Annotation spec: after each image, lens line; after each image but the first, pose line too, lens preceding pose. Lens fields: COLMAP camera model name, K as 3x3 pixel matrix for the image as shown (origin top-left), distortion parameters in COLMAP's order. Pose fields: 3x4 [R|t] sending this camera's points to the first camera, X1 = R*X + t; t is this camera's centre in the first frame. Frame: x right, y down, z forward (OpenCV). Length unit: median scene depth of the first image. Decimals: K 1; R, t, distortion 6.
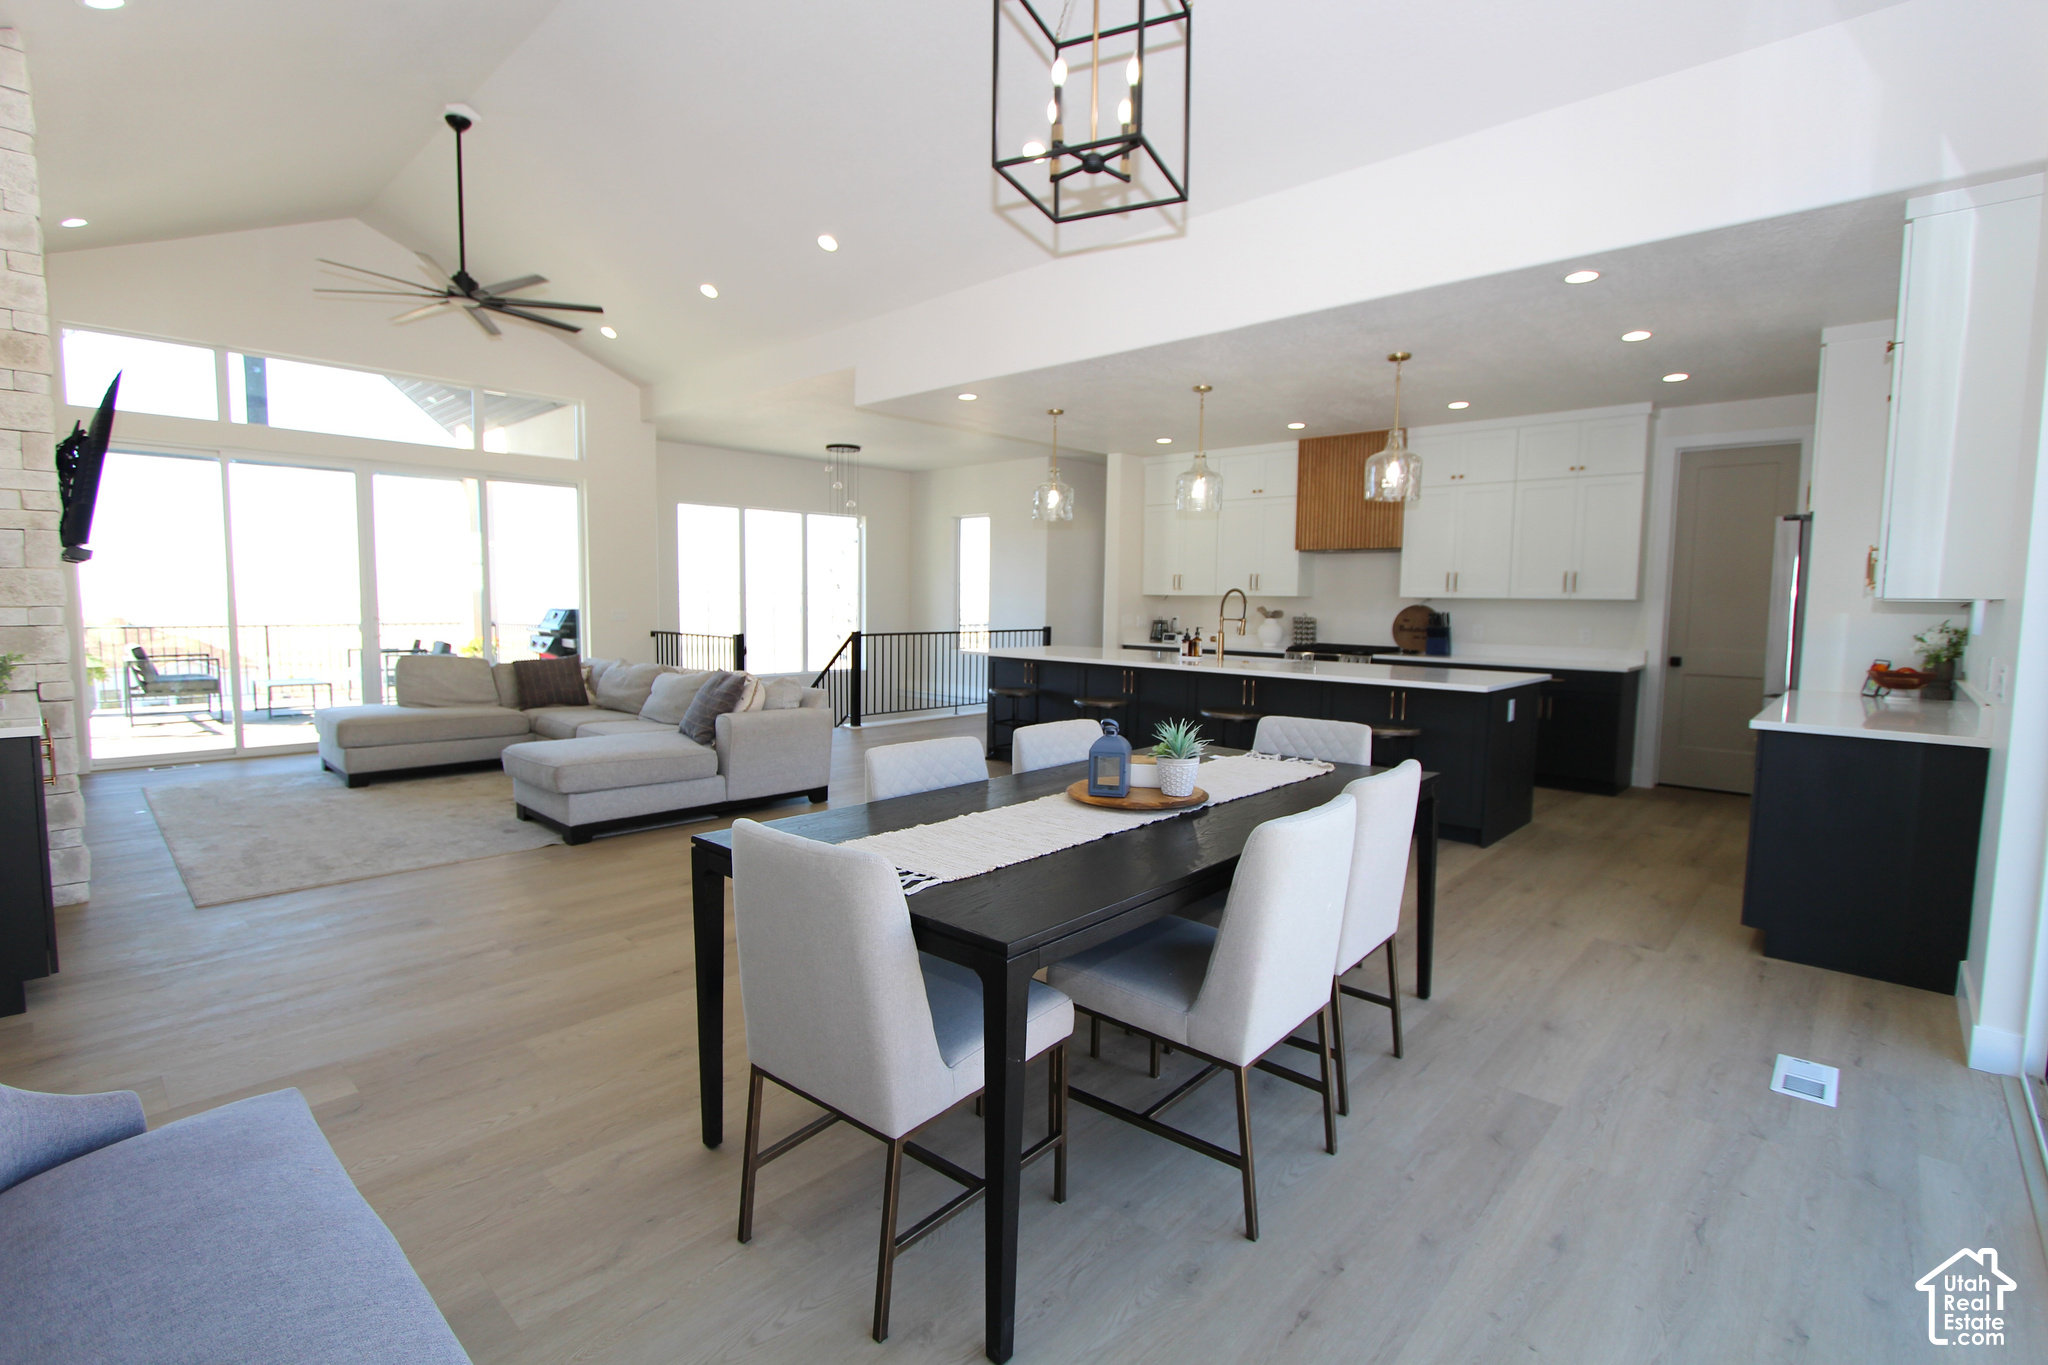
lens RADIAL K [[943.1, 0, 1017.1], [0, 943.1, 671.7], [0, 0, 1]] dist [-0.005181, 0.000149]
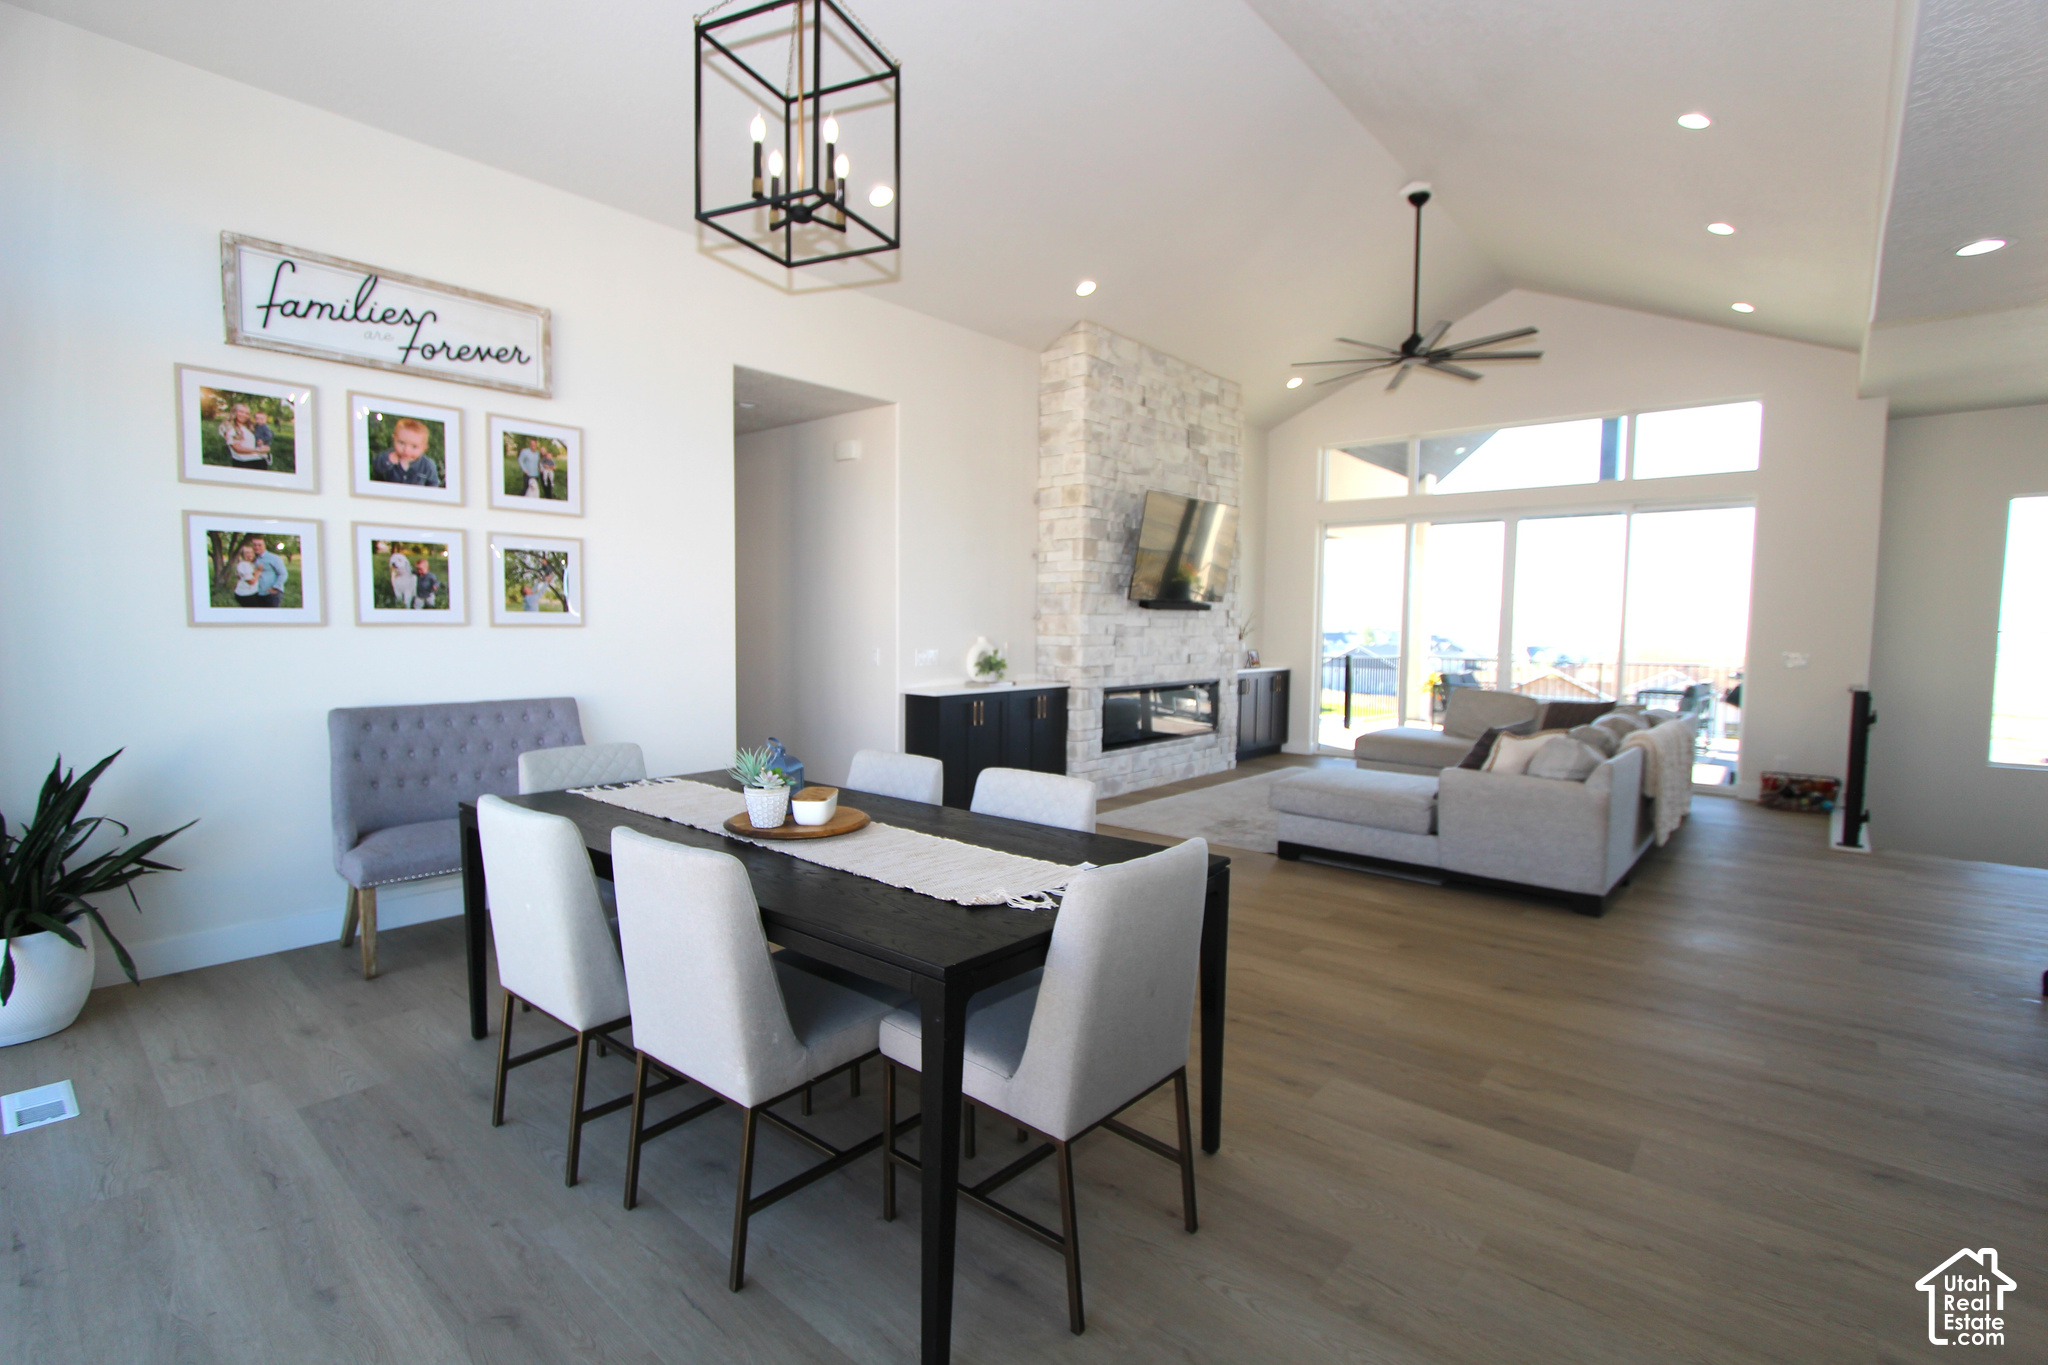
lens RADIAL K [[943.1, 0, 1016.3], [0, 943.1, 683.6], [0, 0, 1]] dist [-0.005181, 0.000149]
pose [[0.036869, 0.053148, -0.997906, 0.501387], [-0.086398, 0.995015, 0.049802, -0.038200], [0.995578, 0.084381, 0.041277, 0.530282]]
